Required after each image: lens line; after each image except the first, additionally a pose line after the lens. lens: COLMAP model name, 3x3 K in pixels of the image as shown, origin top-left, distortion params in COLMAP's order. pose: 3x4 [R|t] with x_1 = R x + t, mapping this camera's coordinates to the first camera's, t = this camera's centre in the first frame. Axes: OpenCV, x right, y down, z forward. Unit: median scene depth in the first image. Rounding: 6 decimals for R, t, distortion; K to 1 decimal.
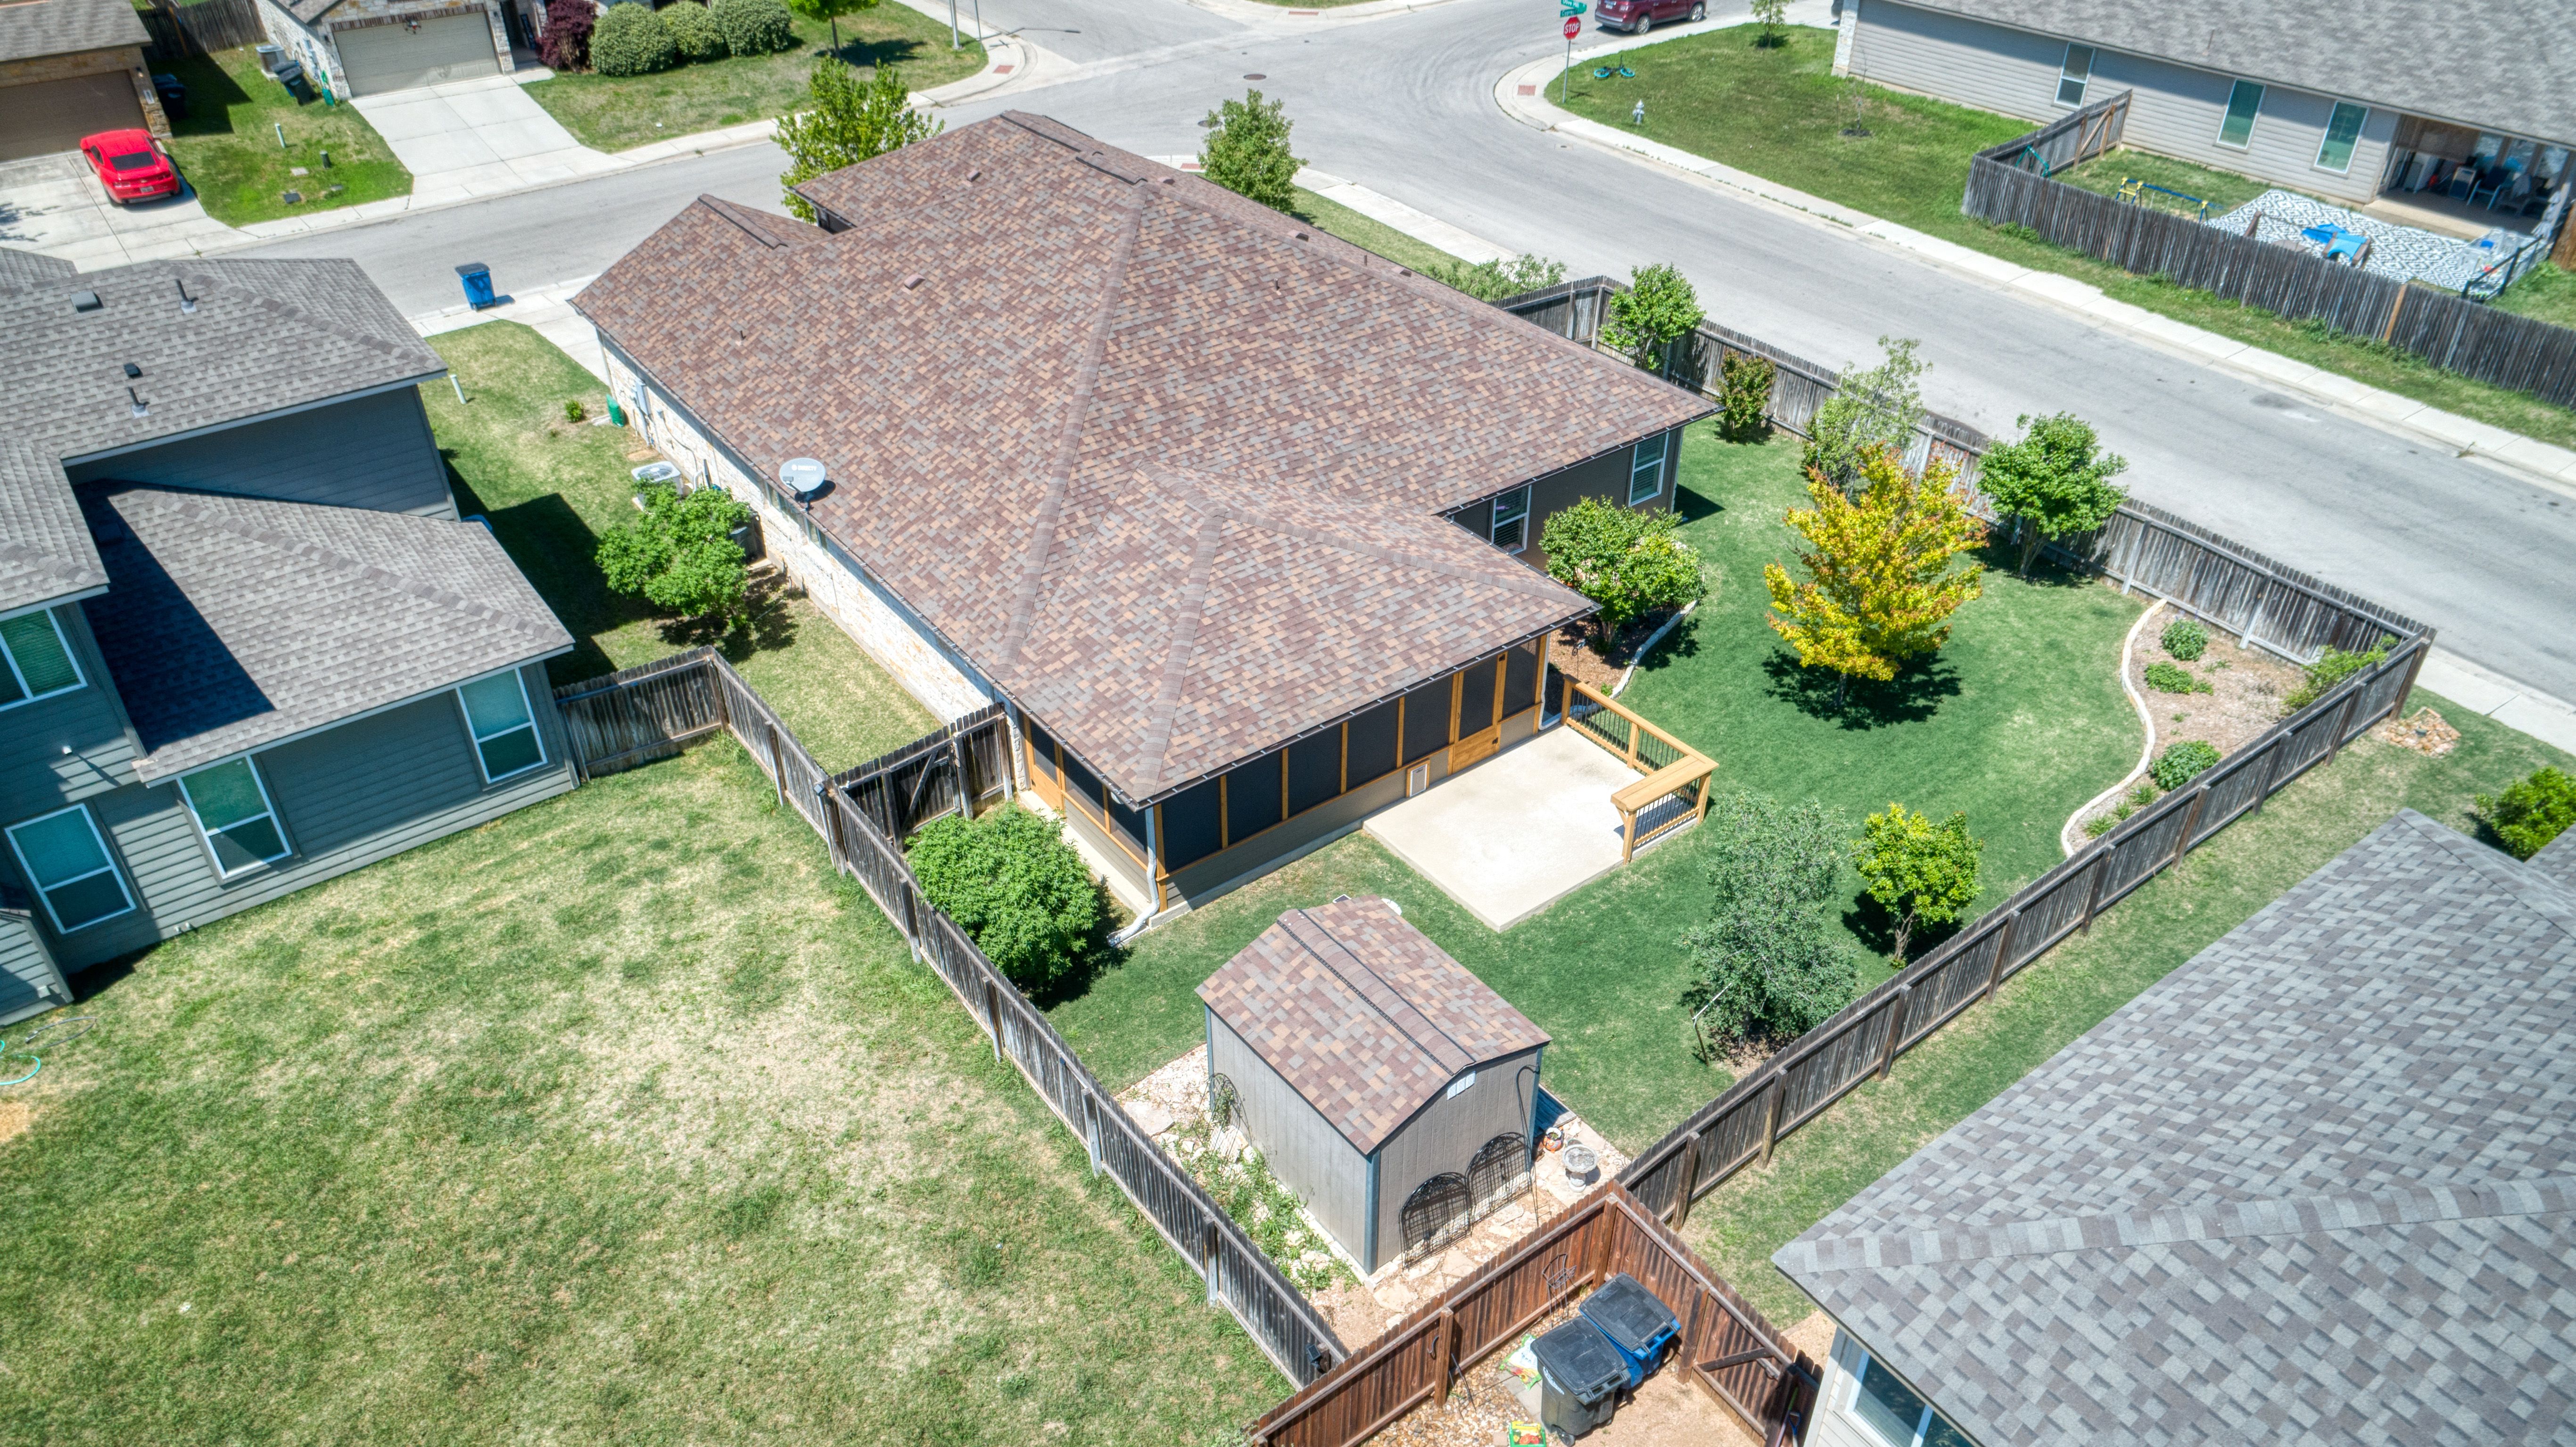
lens RADIAL K [[1732.9, 0, 1292.4], [0, 1732.9, 721.0], [0, 0, 1]] dist [0.000716, 0.004291]
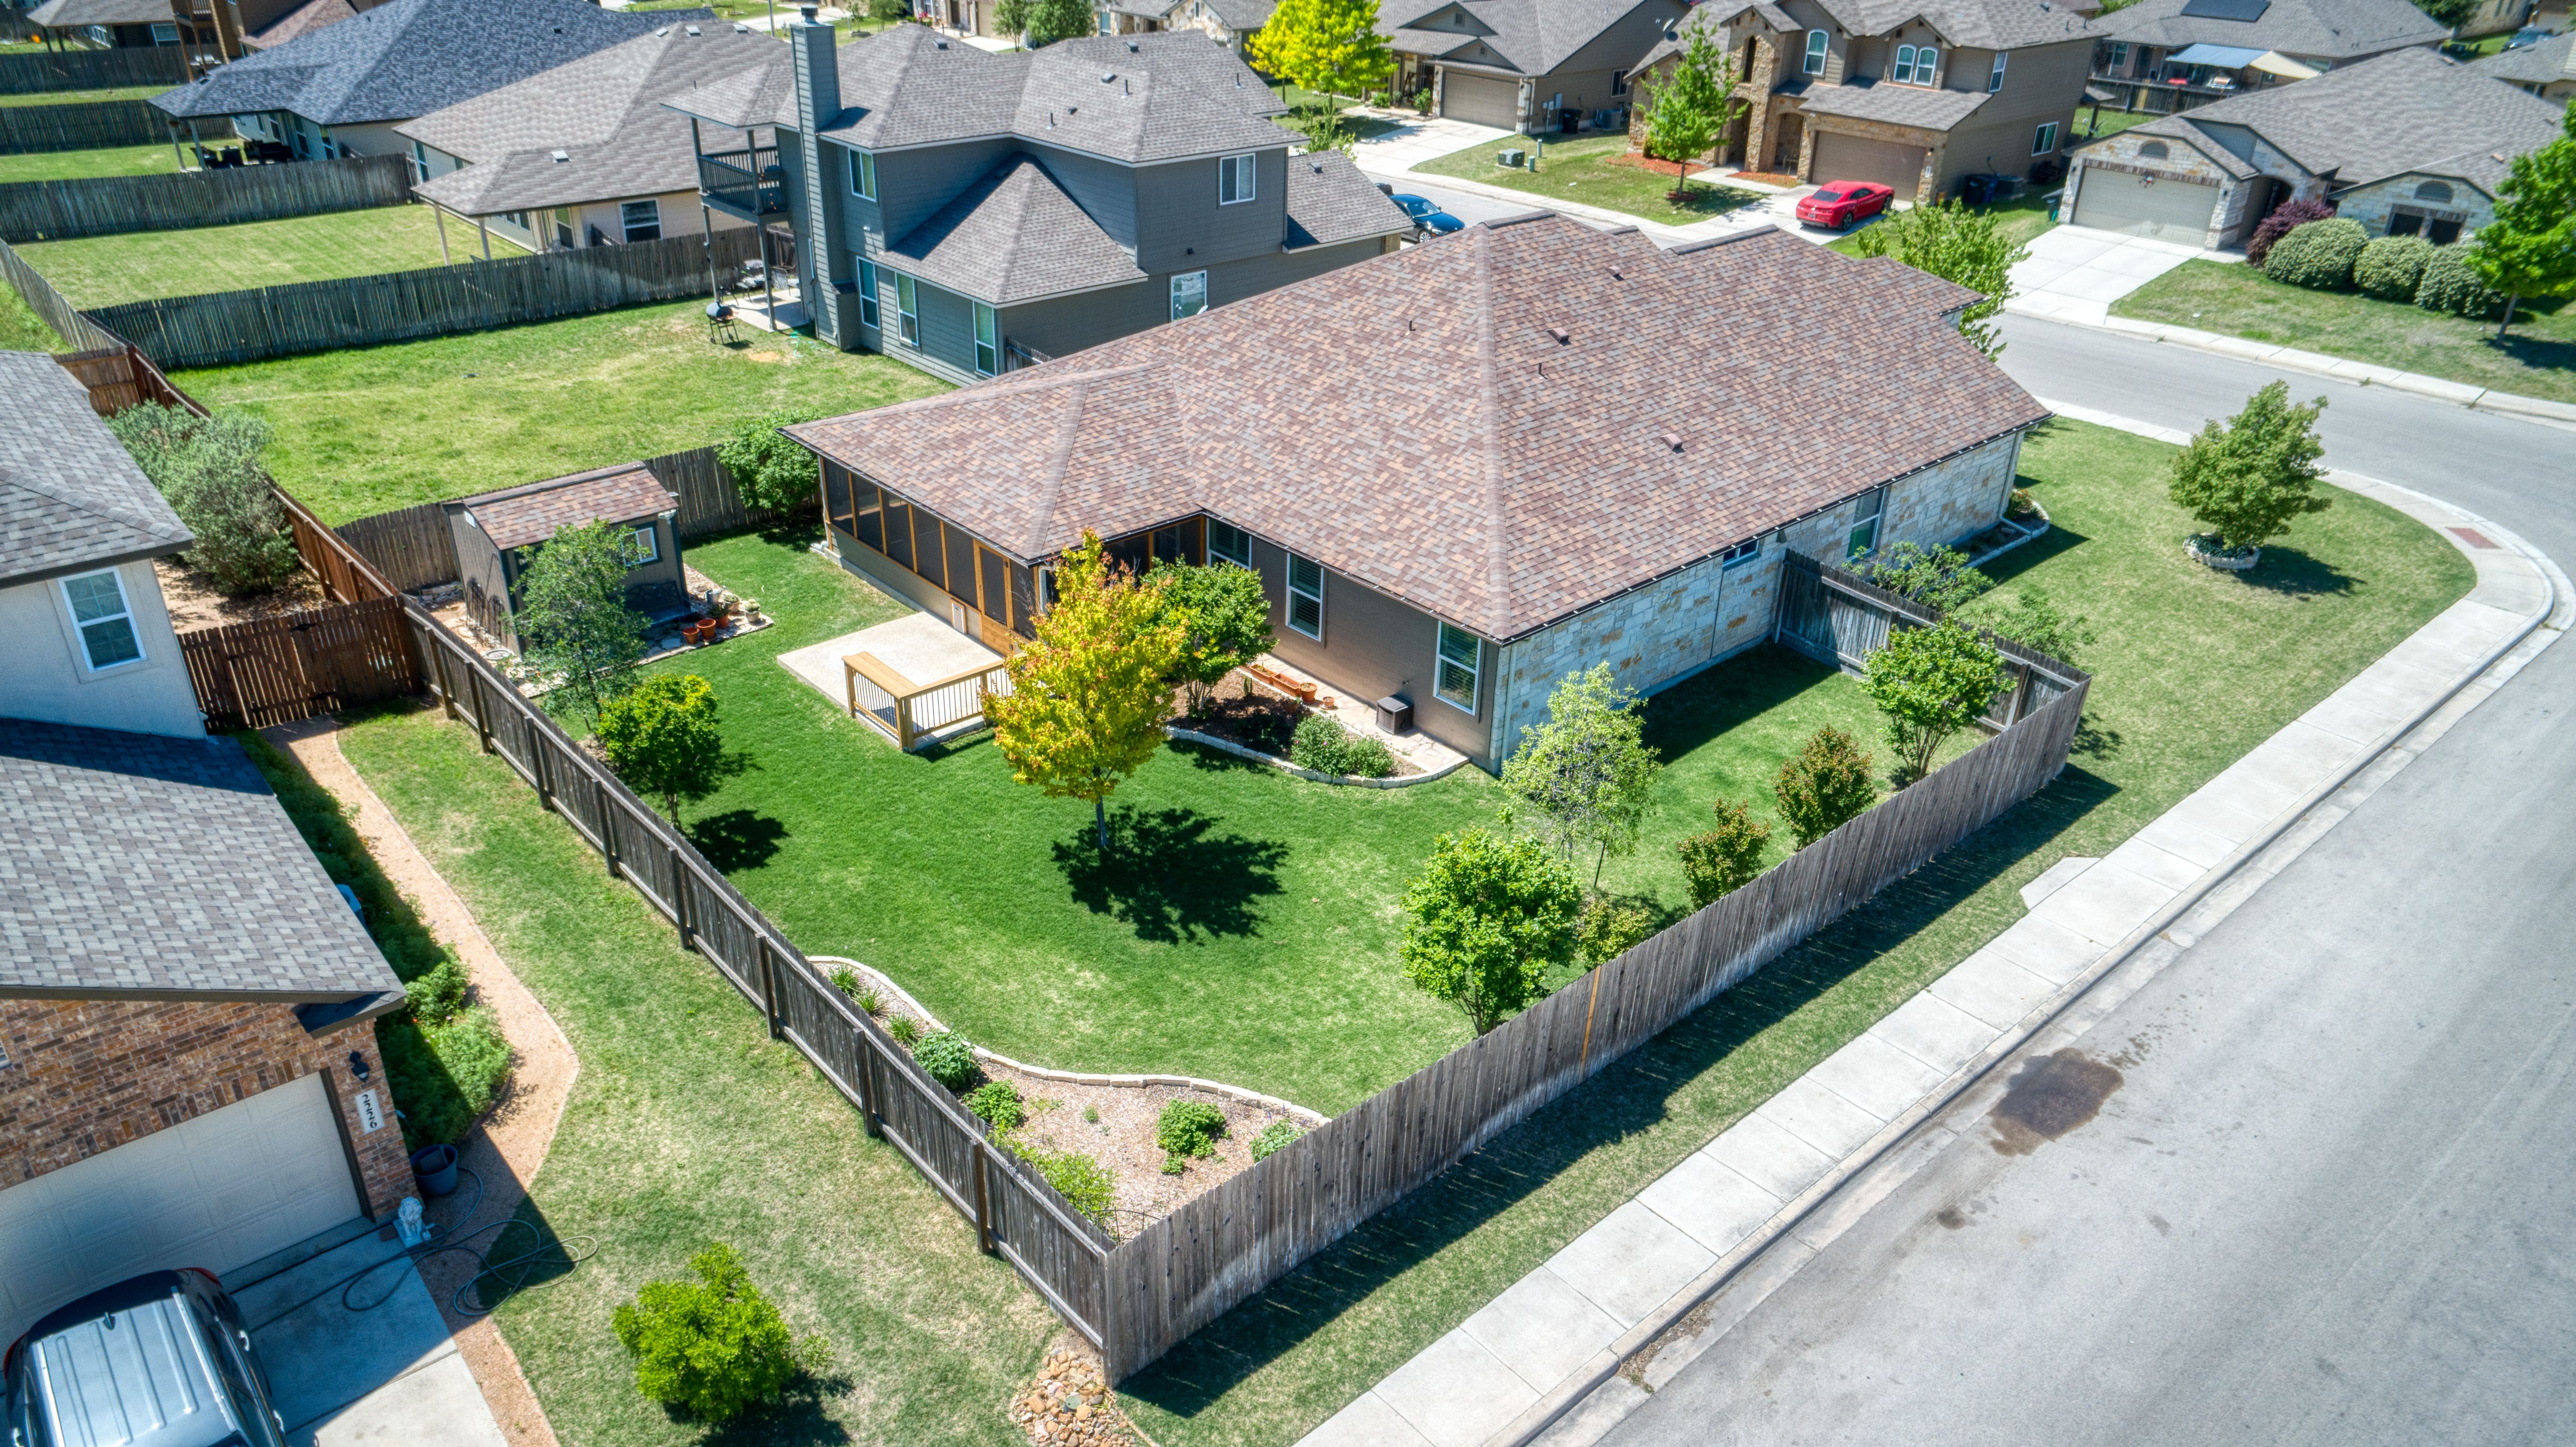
lens RADIAL K [[1732.9, 0, 1292.4], [0, 1732.9, 721.0], [0, 0, 1]] dist [0.000716, 0.004291]
pose [[0.091652, 0.473662, -0.875925, 1.150673], [-0.589766, 0.734577, 0.335518, -0.441286], [0.802356, 0.485840, 0.346676, 0.801785]]
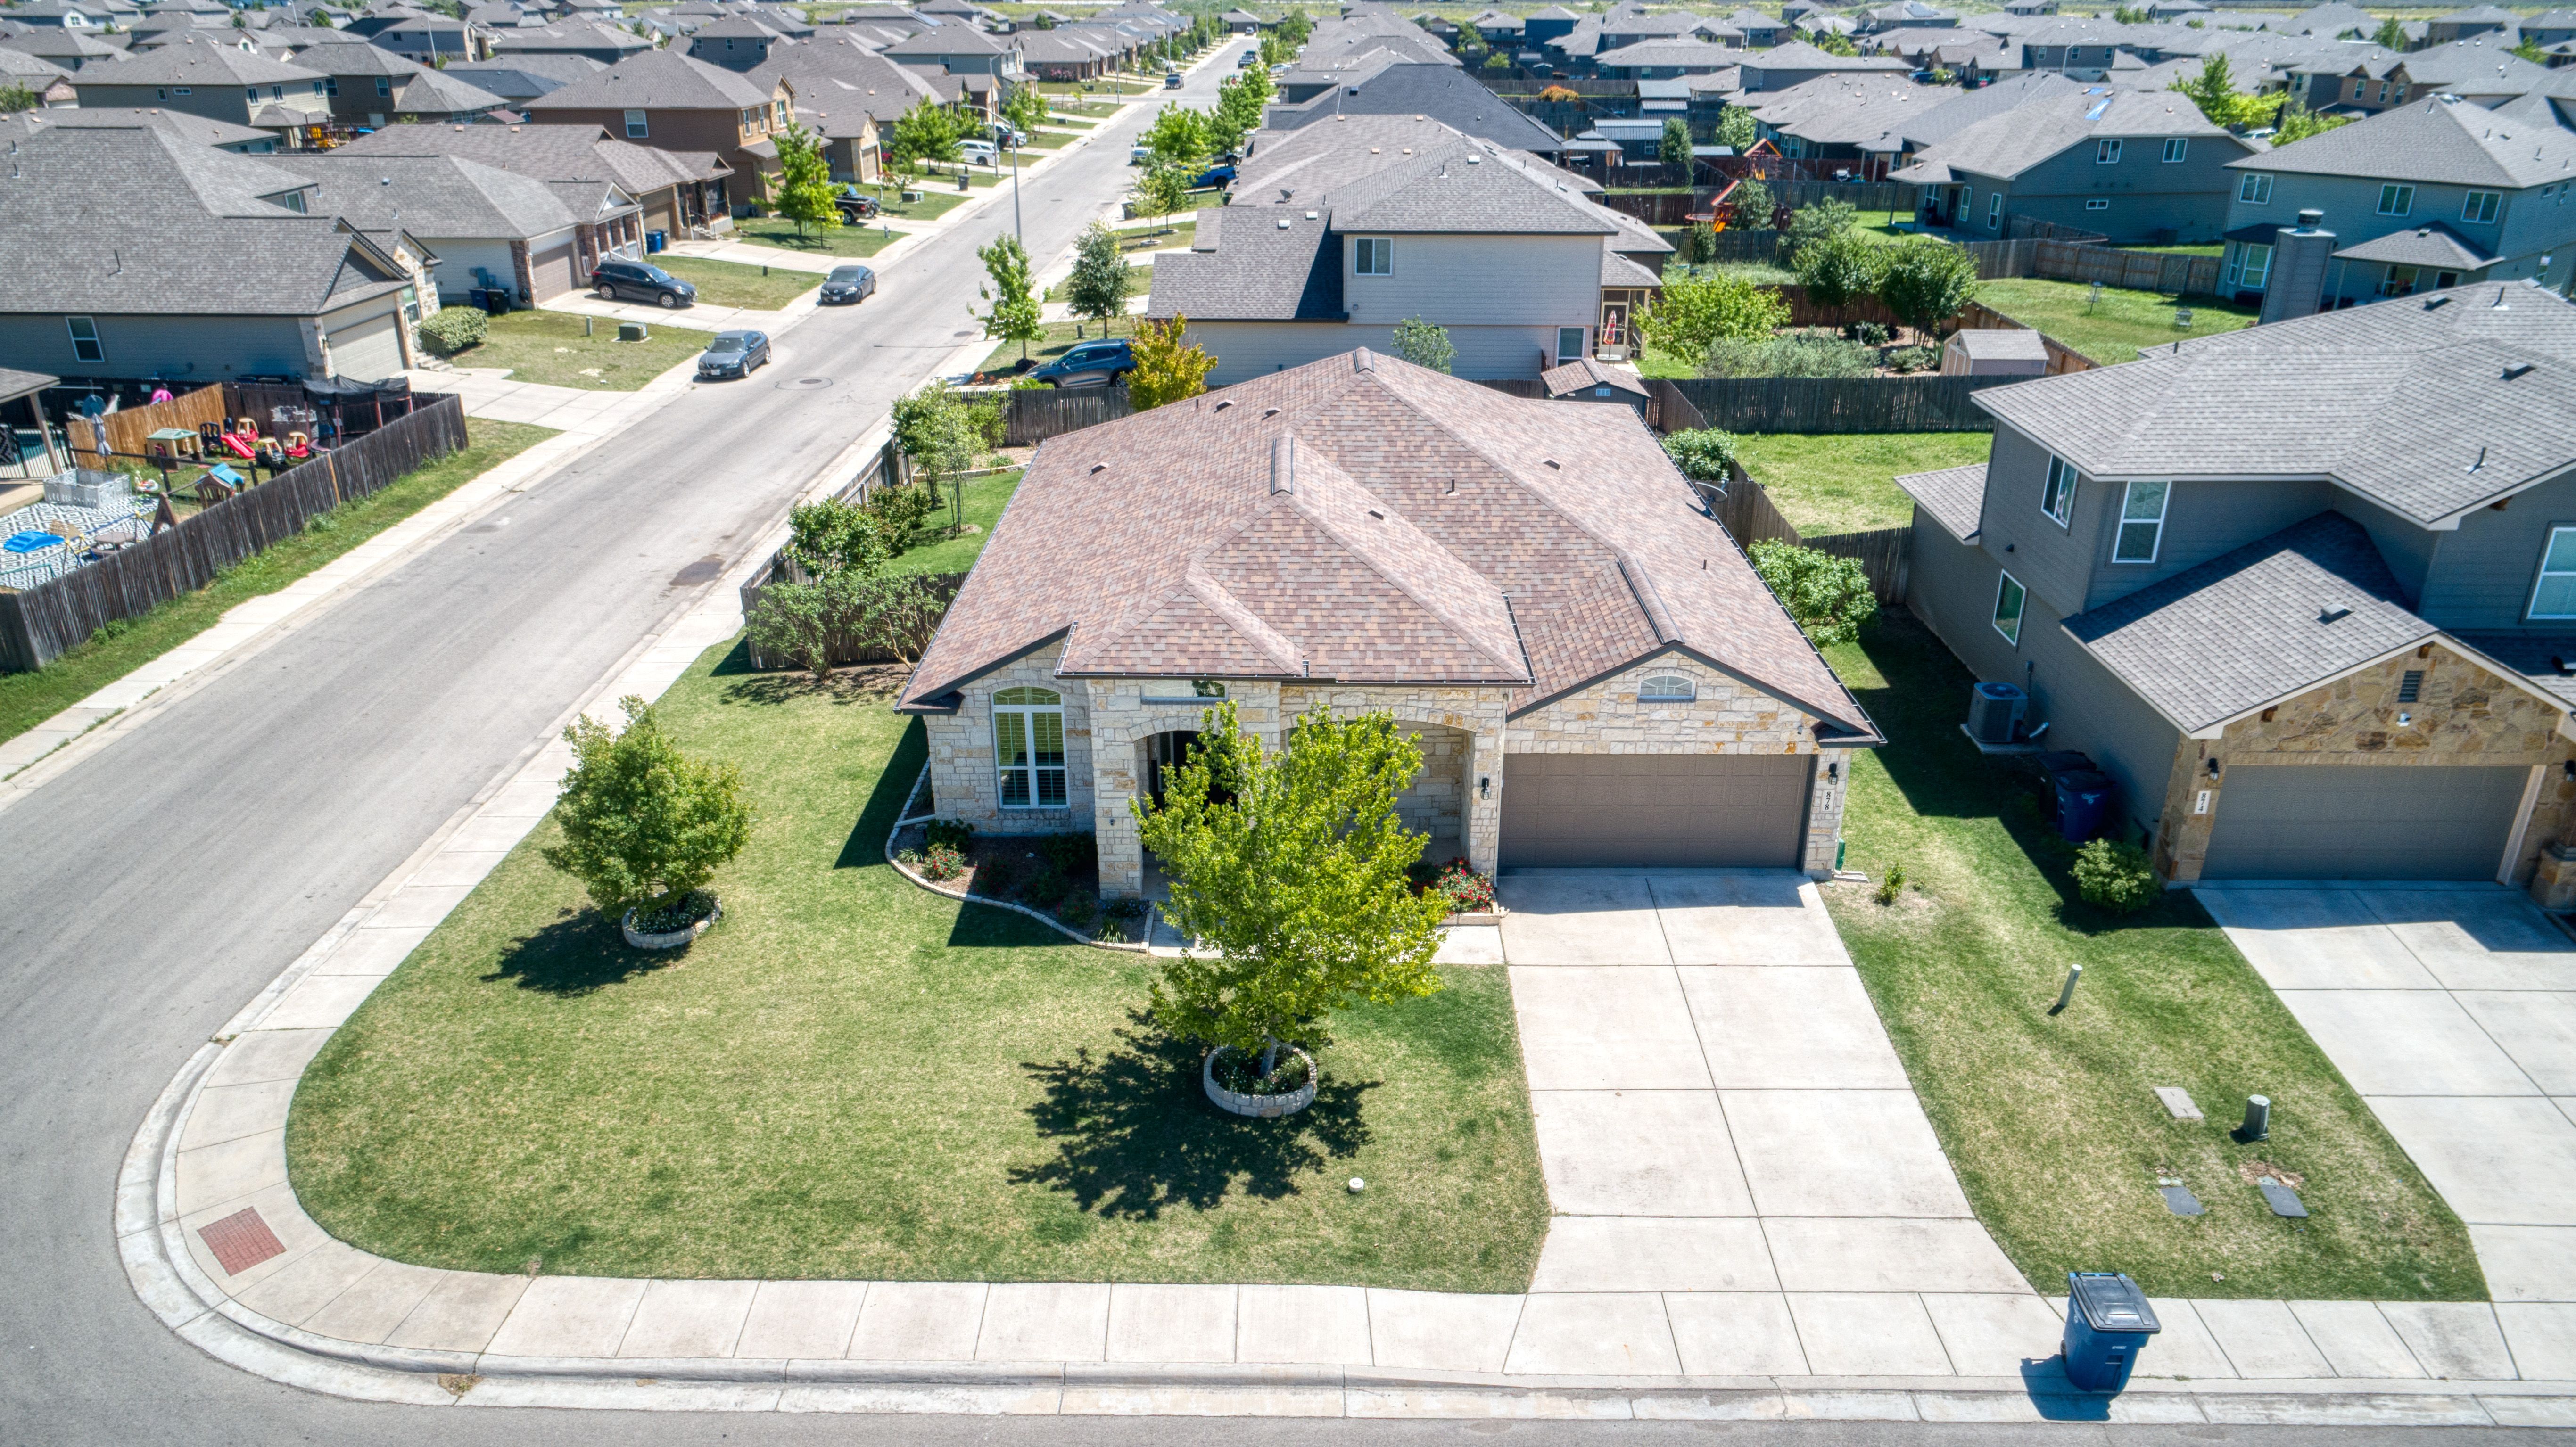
lens RADIAL K [[1732.9, 0, 1292.4], [0, 1732.9, 721.0], [0, 0, 1]] dist [0.000716, 0.004291]
pose [[-0.792062, -0.239914, 0.561320, -0.859174], [0.352087, 0.571622, 0.741136, -1.191560], [-0.498672, 0.784659, -0.368289, 1.898609]]
